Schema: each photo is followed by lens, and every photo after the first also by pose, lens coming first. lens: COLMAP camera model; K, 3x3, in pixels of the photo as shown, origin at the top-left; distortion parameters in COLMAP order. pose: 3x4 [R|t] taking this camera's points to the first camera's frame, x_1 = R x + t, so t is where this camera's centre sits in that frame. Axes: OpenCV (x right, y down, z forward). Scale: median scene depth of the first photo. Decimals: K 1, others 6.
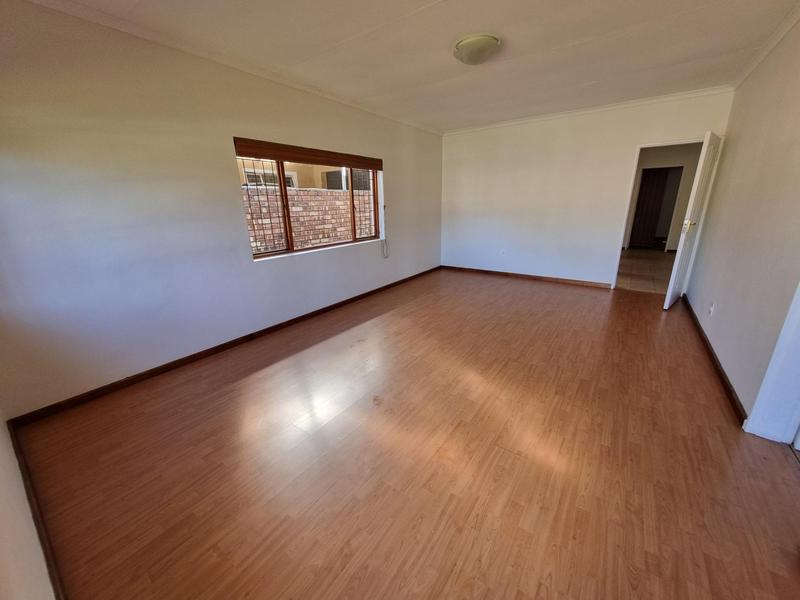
lens RADIAL K [[311.0, 0, 398.7], [0, 311.0, 298.1], [0, 0, 1]] dist [0.006571, -0.001571]
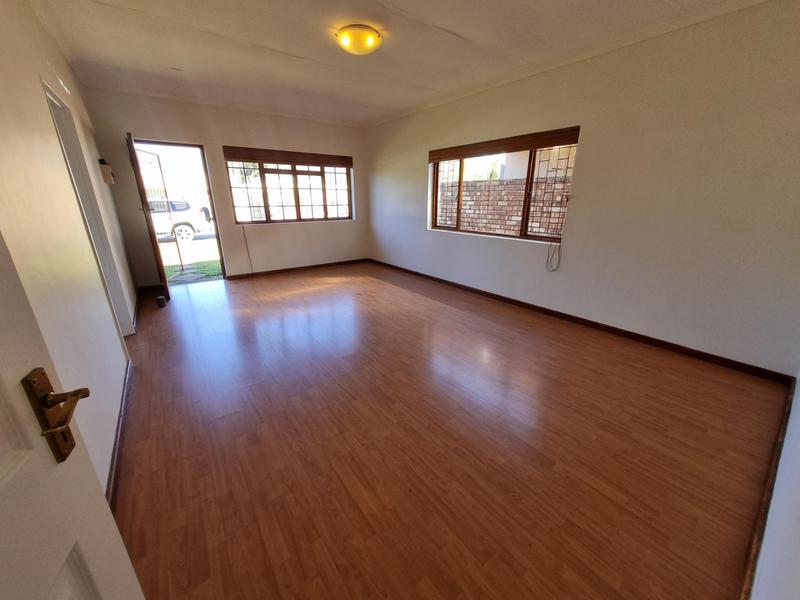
lens RADIAL K [[311.0, 0, 399.7], [0, 311.0, 300.8], [0, 0, 1]] dist [0.006571, -0.001571]
pose [[-0.291170, 0.320912, -0.901241, 0.801305], [-0.286435, 0.869599, 0.402185, -0.286435], [0.912784, 0.375252, -0.161281, 0.928682]]
